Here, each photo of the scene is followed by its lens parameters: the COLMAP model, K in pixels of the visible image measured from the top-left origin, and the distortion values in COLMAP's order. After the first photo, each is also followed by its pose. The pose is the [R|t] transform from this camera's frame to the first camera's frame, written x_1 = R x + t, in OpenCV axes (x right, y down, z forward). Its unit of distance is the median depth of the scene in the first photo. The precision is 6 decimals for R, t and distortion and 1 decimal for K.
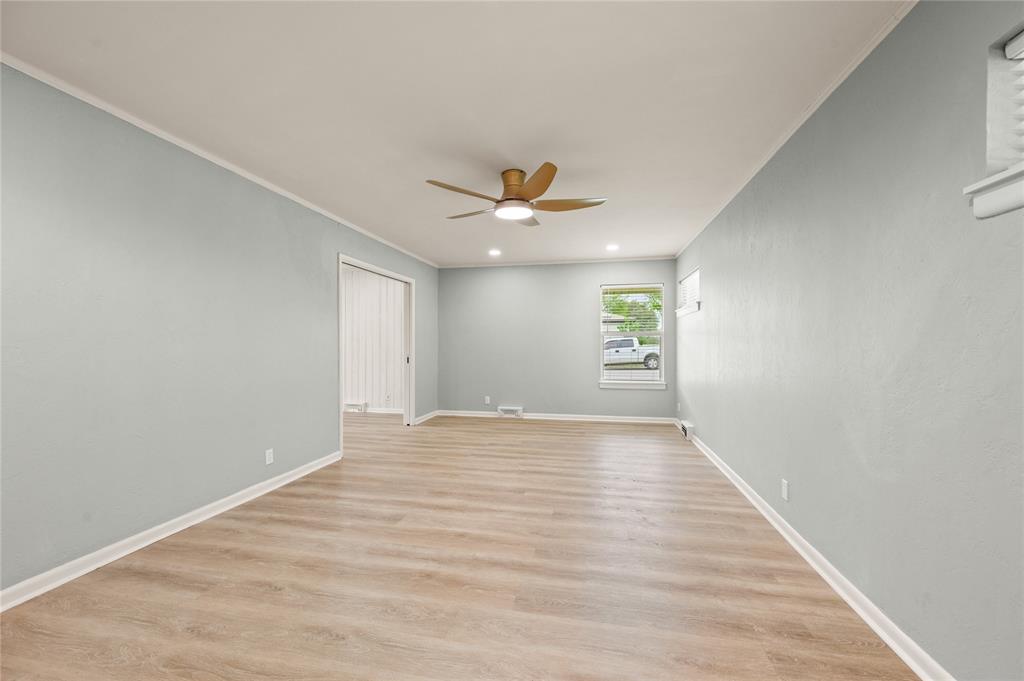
lens RADIAL K [[406.3, 0, 520.7], [0, 406.3, 350.1], [0, 0, 1]] dist [0.000339, 0.000745]
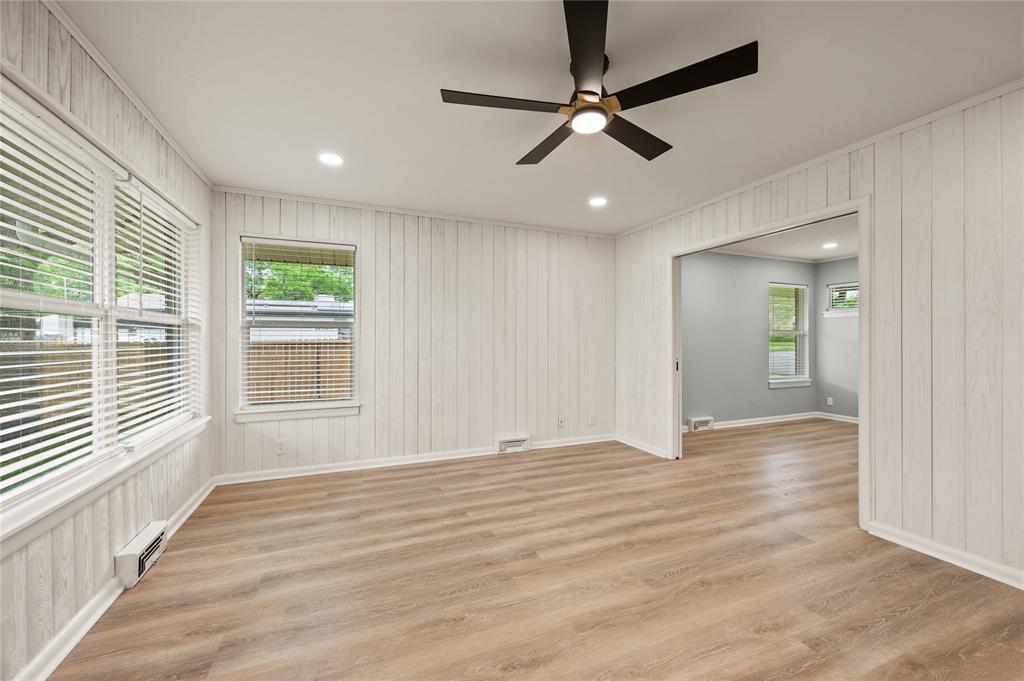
lens RADIAL K [[406.3, 0, 514.8], [0, 406.3, 341.1], [0, 0, 1]] dist [0.000339, 0.000745]
pose [[0.828740, 0.002213, 0.559629, -1.616524], [0.005386, 0.999914, -0.011931, -0.021939], [-0.559607, 0.012902, 0.828657, 1.018927]]
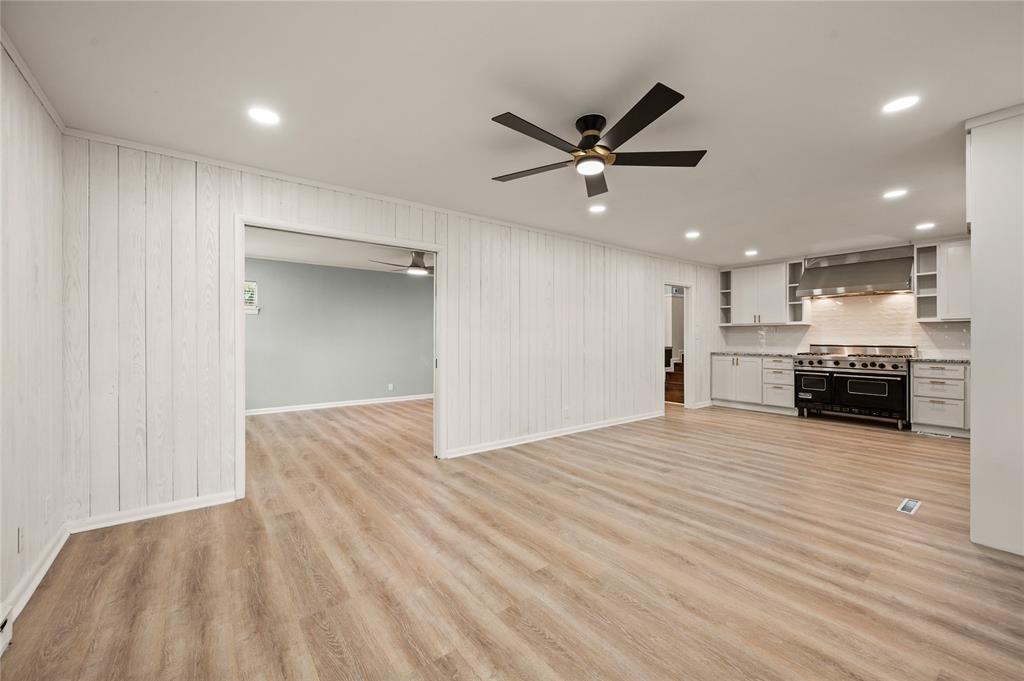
lens RADIAL K [[406.3, 0, 519.0], [0, 406.3, 337.9], [0, 0, 1]] dist [0.000339, 0.000745]
pose [[-0.753073, 0.000155, 0.657937, -1.591317], [0.008116, 0.999926, 0.009054, -0.035268], [-0.657887, 0.012158, -0.753019, 2.067907]]
